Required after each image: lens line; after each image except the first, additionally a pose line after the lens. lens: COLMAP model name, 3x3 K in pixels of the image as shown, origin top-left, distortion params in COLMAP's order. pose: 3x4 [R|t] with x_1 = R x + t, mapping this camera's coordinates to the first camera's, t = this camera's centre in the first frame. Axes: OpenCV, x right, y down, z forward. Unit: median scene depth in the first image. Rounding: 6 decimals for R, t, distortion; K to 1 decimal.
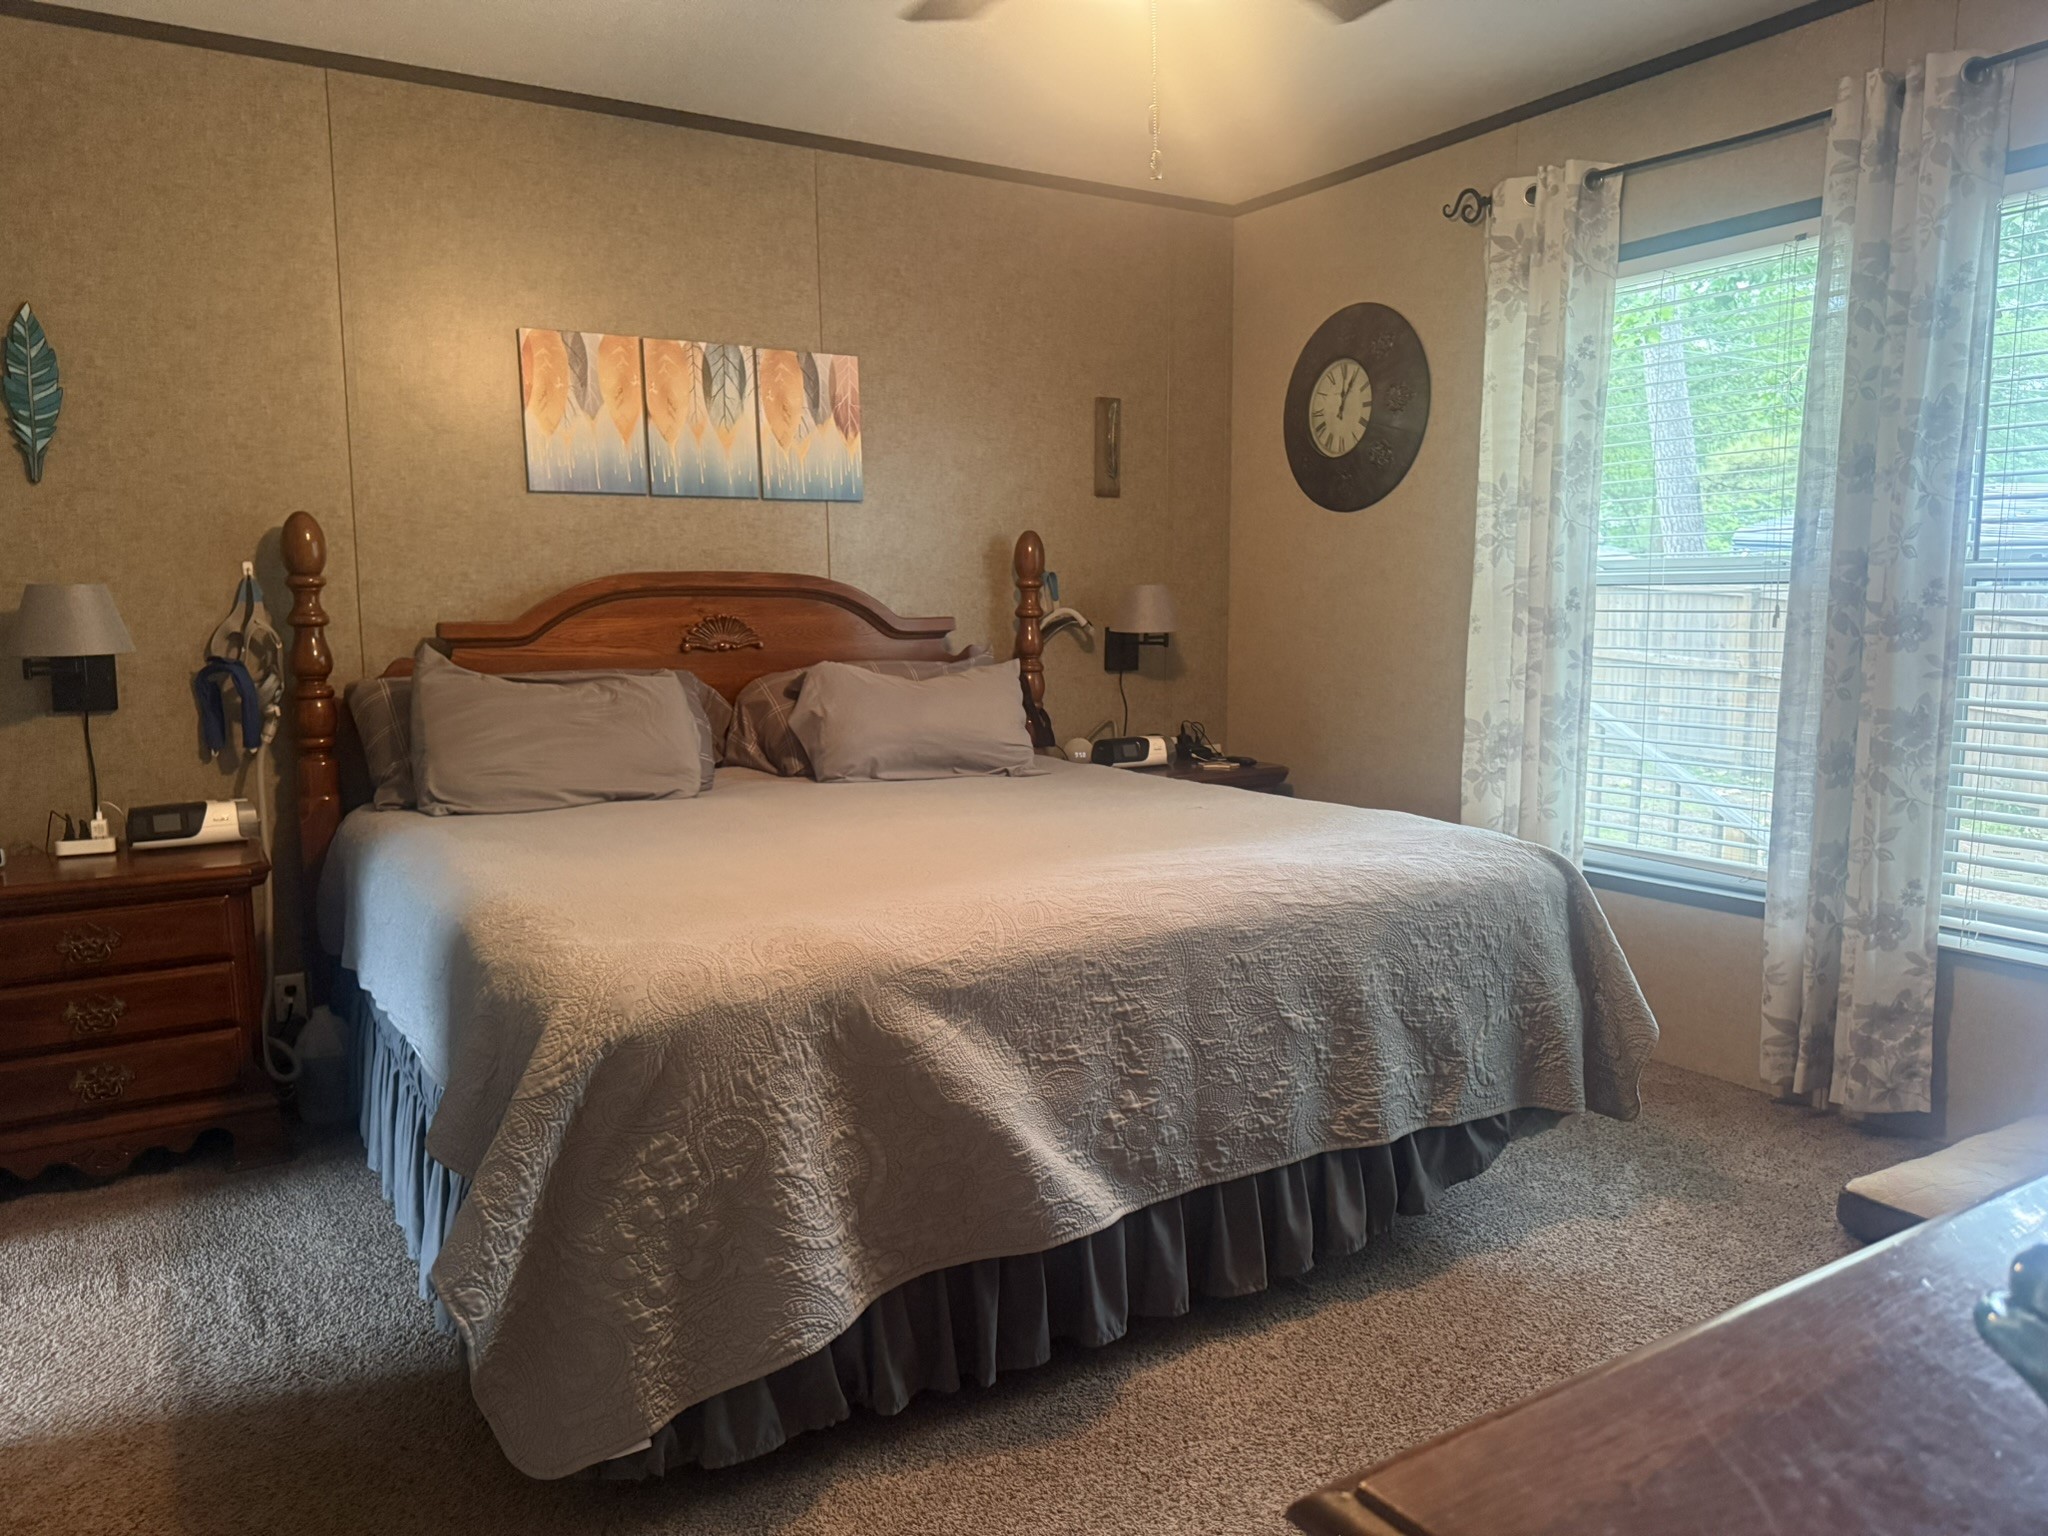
lens RADIAL K [[1454.0, 0, 1021.3], [0, 1454.0, 764.6], [0, 0, 1]] dist [0.061079, -0.073911]
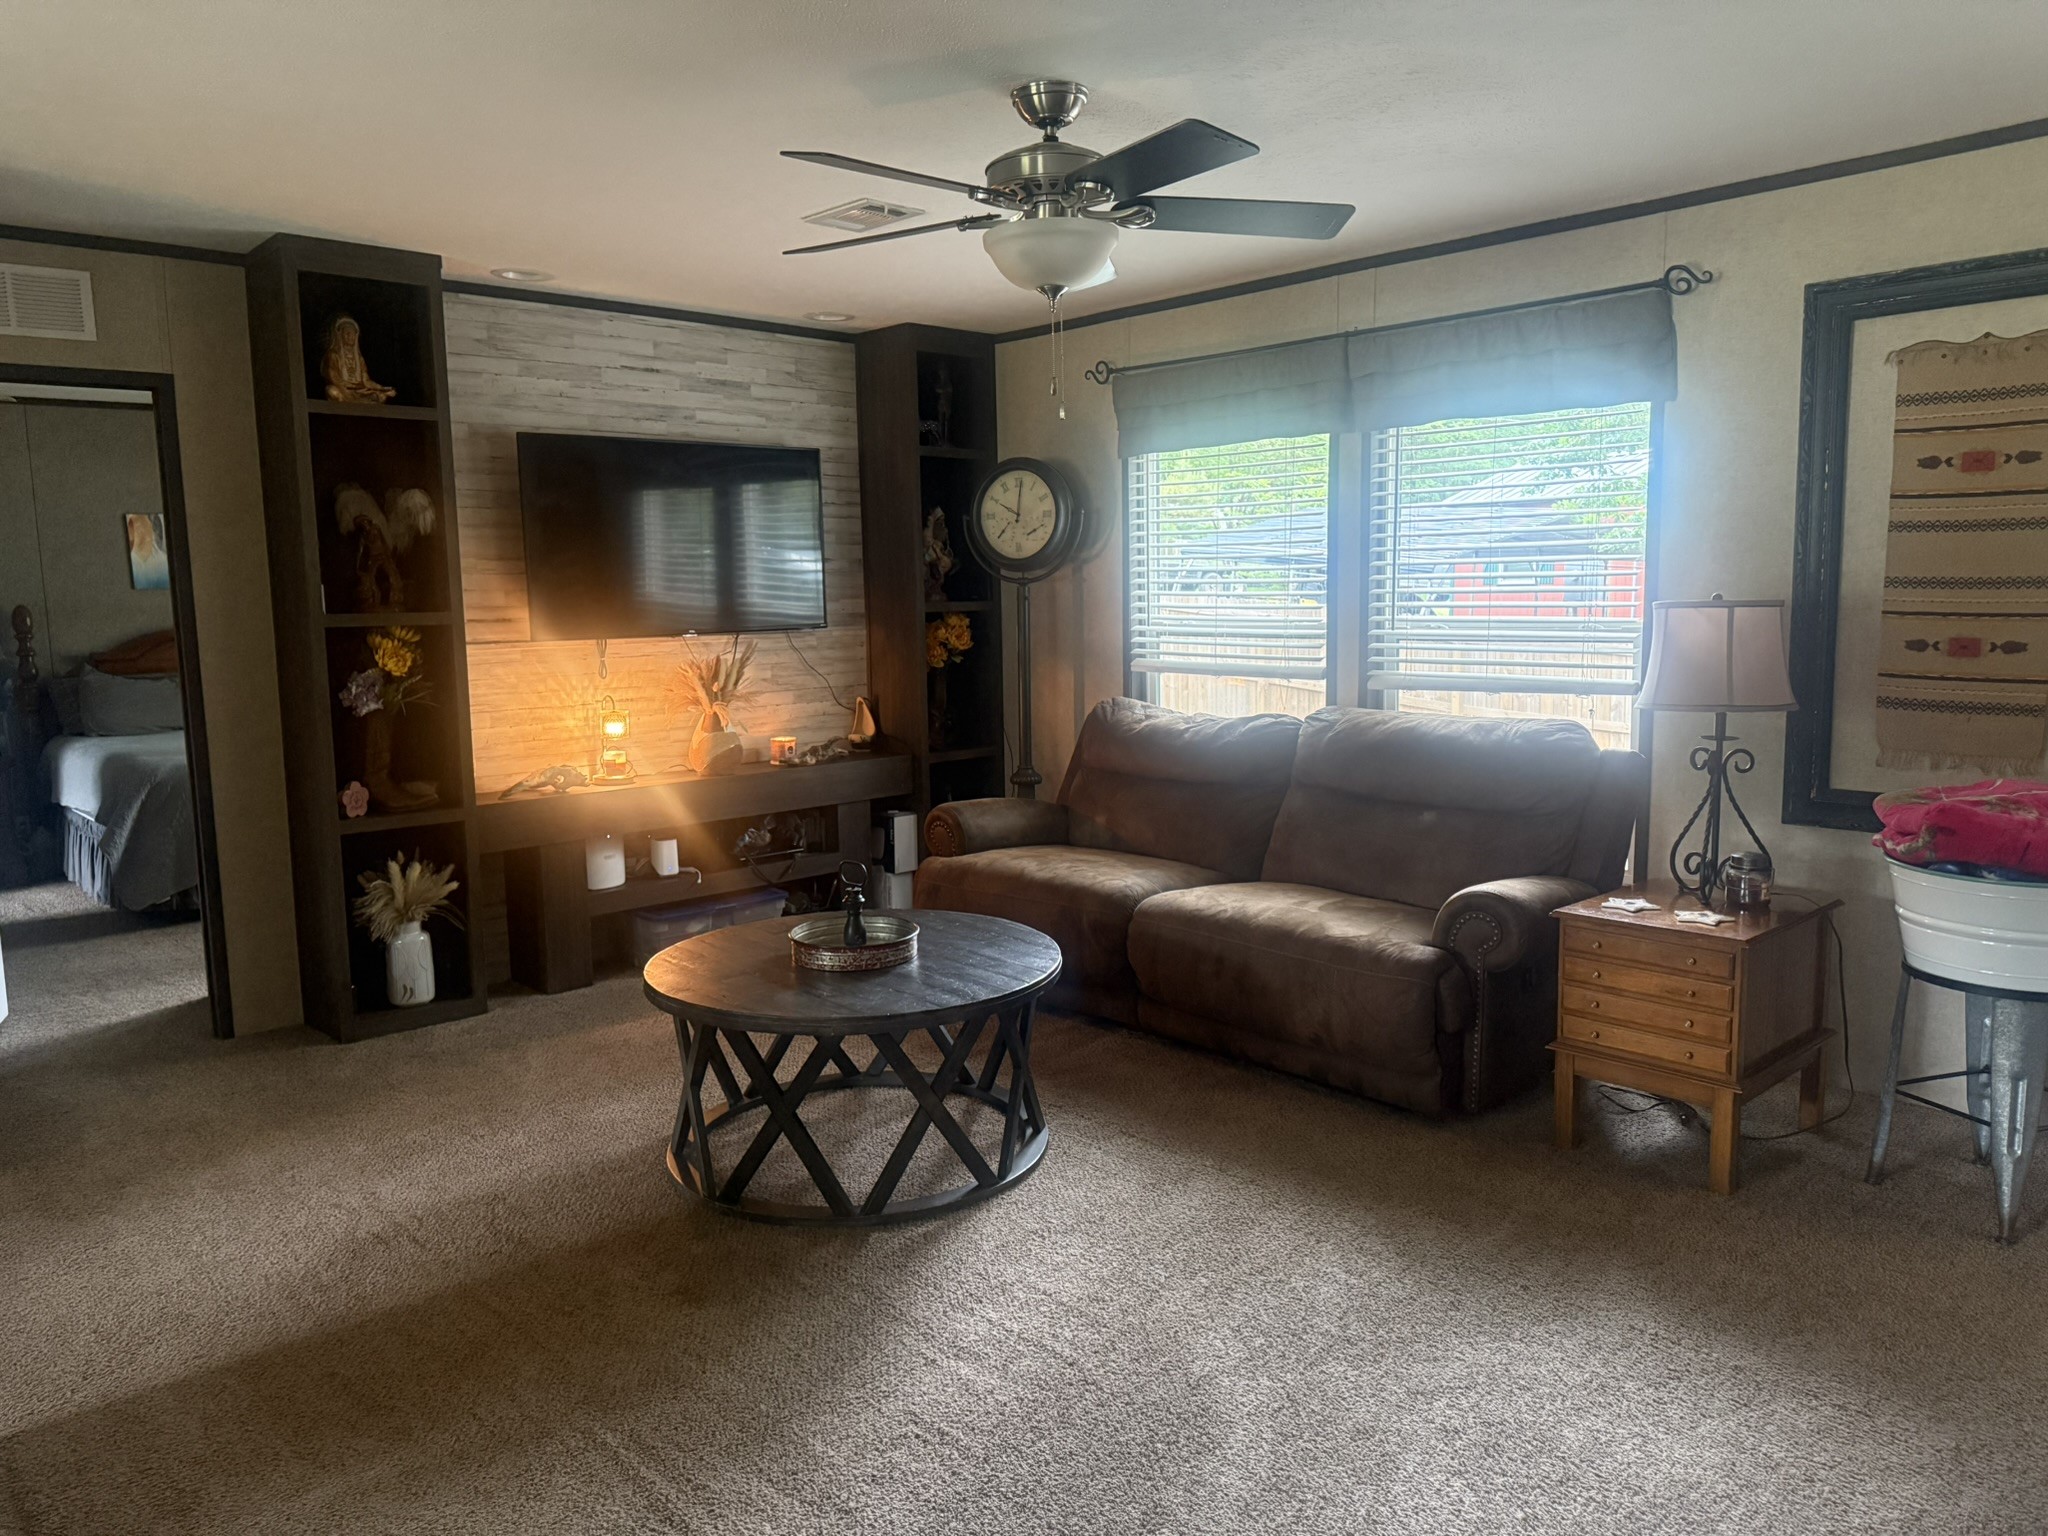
lens RADIAL K [[1454.0, 0, 1031.6], [0, 1454.0, 758.8], [0, 0, 1]] dist [0.061079, -0.073911]
pose [[0.981361, -0.040075, 0.187946, 0.585571], [0.040742, 0.999170, 0.000312, 0.122642], [-0.187803, 0.007351, 0.982179, -1.482355]]
